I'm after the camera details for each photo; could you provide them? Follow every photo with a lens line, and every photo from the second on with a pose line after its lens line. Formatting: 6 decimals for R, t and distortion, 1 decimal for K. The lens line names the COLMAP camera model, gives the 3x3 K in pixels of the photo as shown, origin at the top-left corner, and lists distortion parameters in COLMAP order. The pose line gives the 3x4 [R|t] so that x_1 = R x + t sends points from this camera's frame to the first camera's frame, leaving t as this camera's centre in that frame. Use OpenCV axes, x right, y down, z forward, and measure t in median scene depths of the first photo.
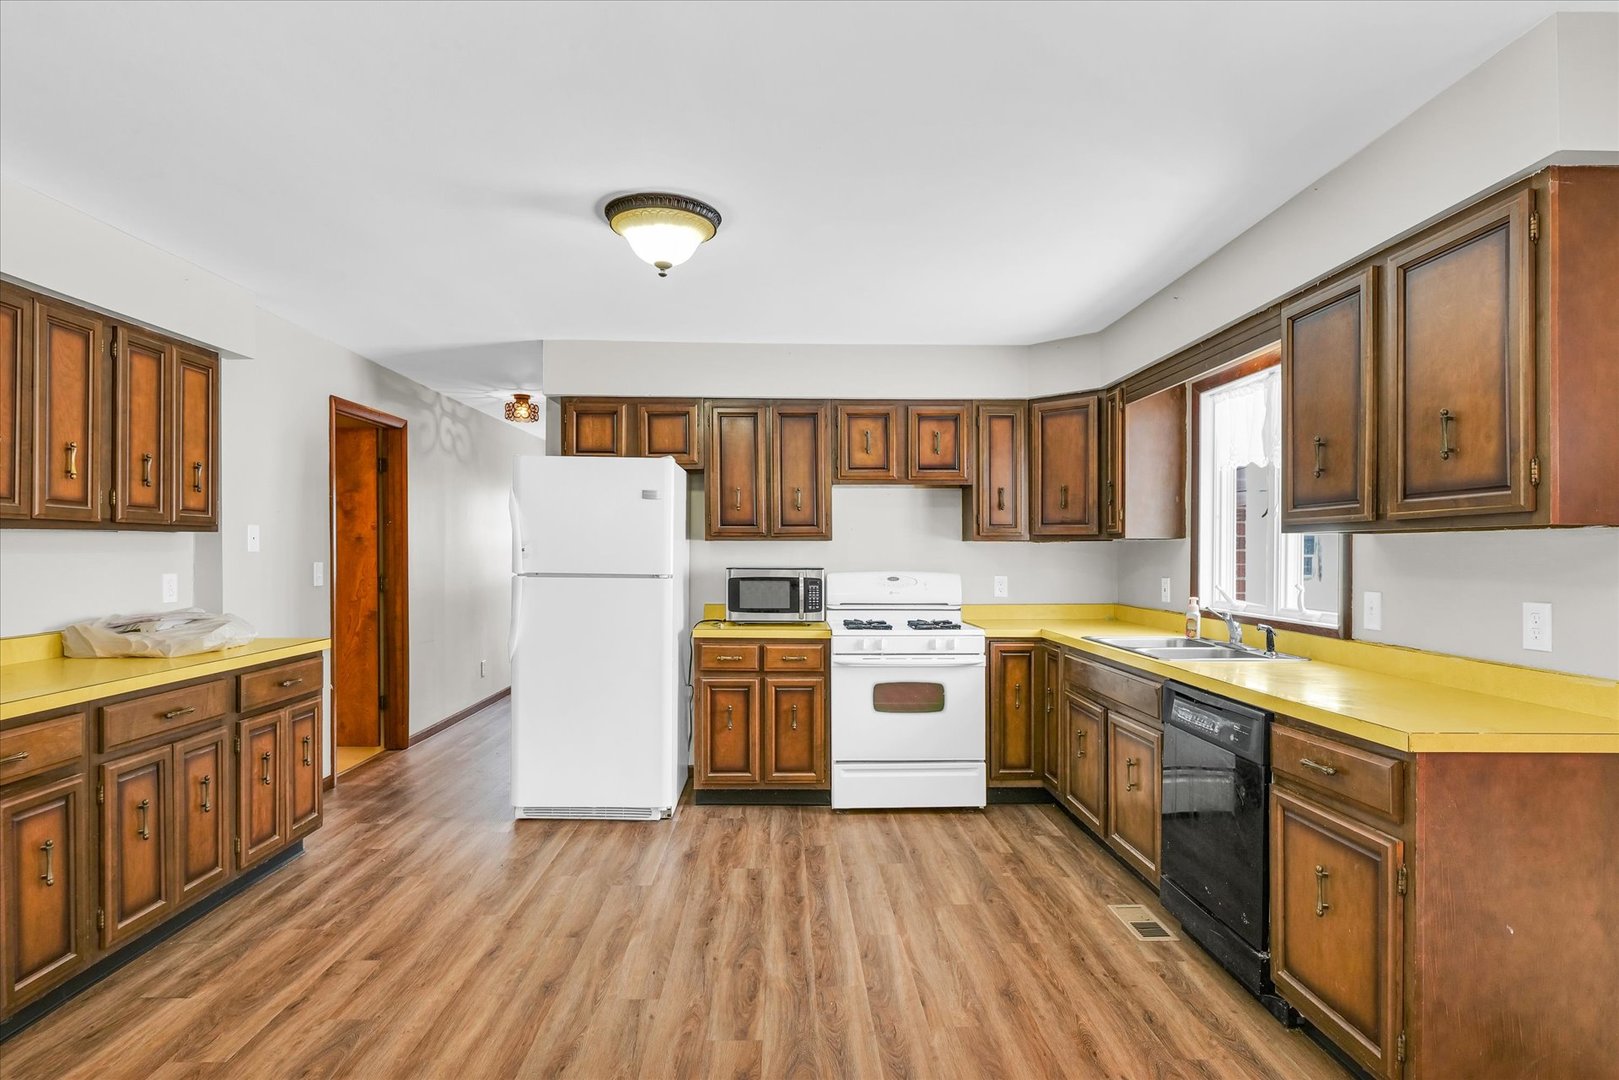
lens RADIAL K [[874.8, 0, 785.9], [0, 874.8, 543.3], [0, 0, 1]] dist [-0.000748, -0.000376]
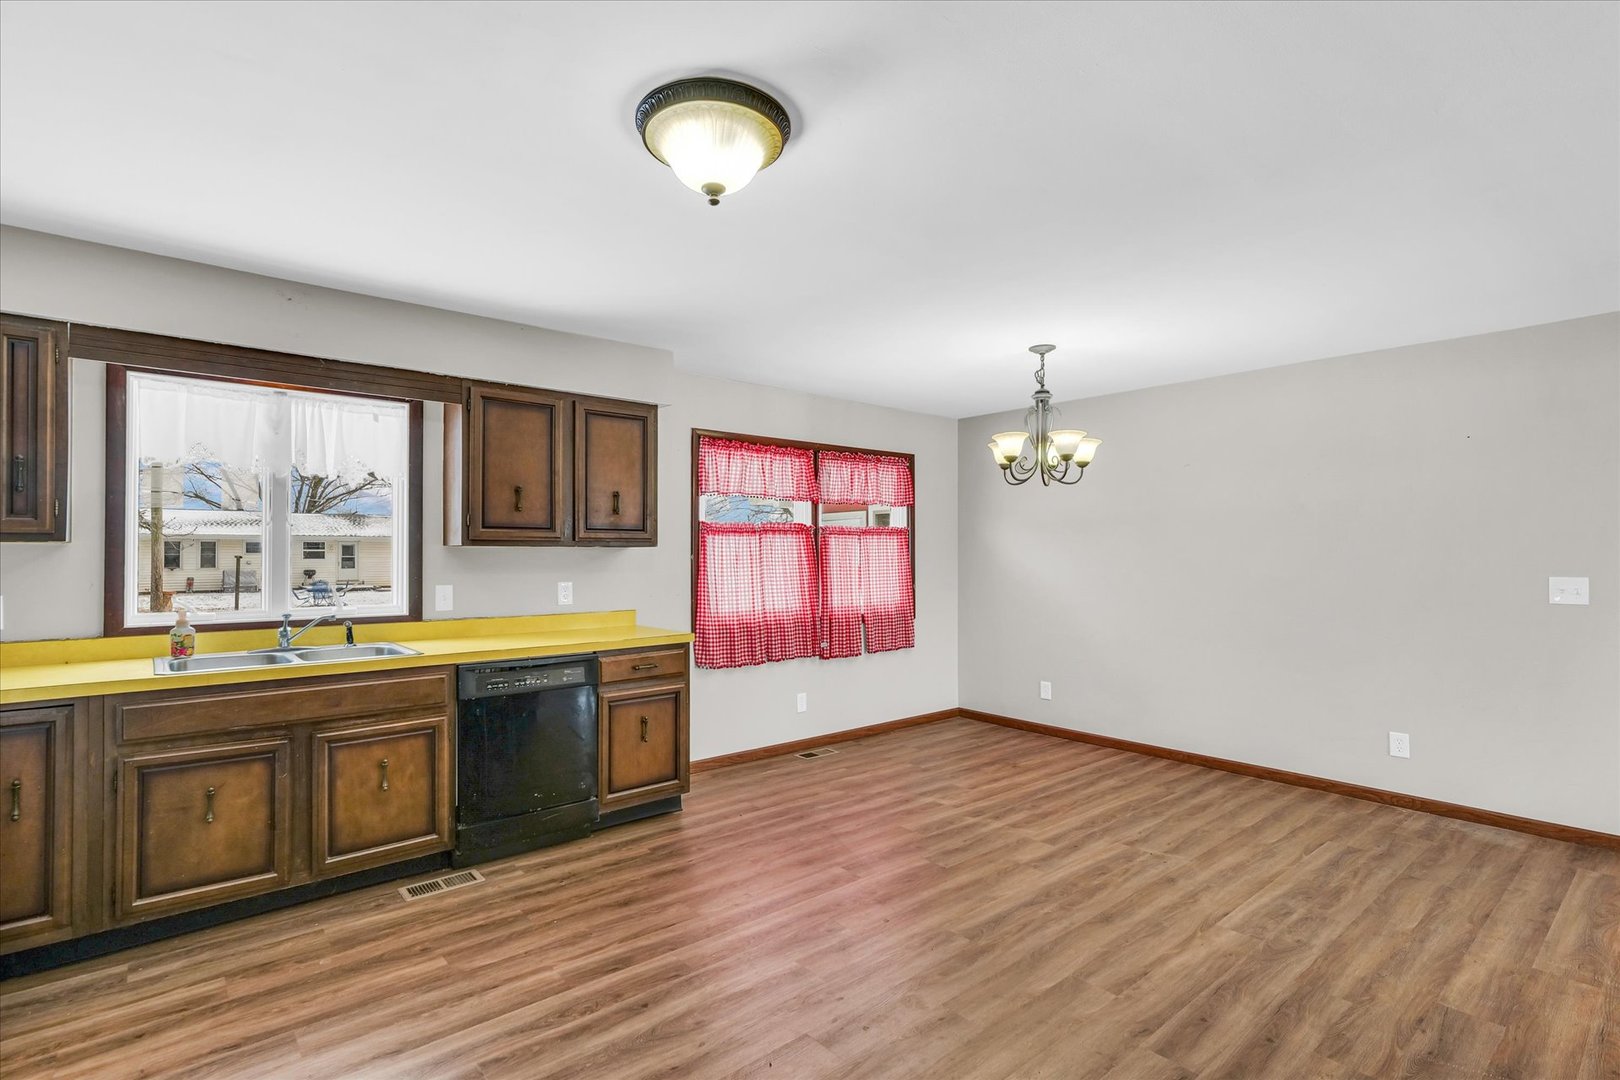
lens RADIAL K [[749.3, 0, 780.4], [0, 749.3, 540.2], [0, 0, 1]] dist [0.000607, -0.000170]
pose [[-0.614172, 0.001996, 0.789170, -0.669547], [-0.010904, 0.999880, -0.011015, -0.011189], [-0.789097, -0.015370, -0.614076, 1.321026]]
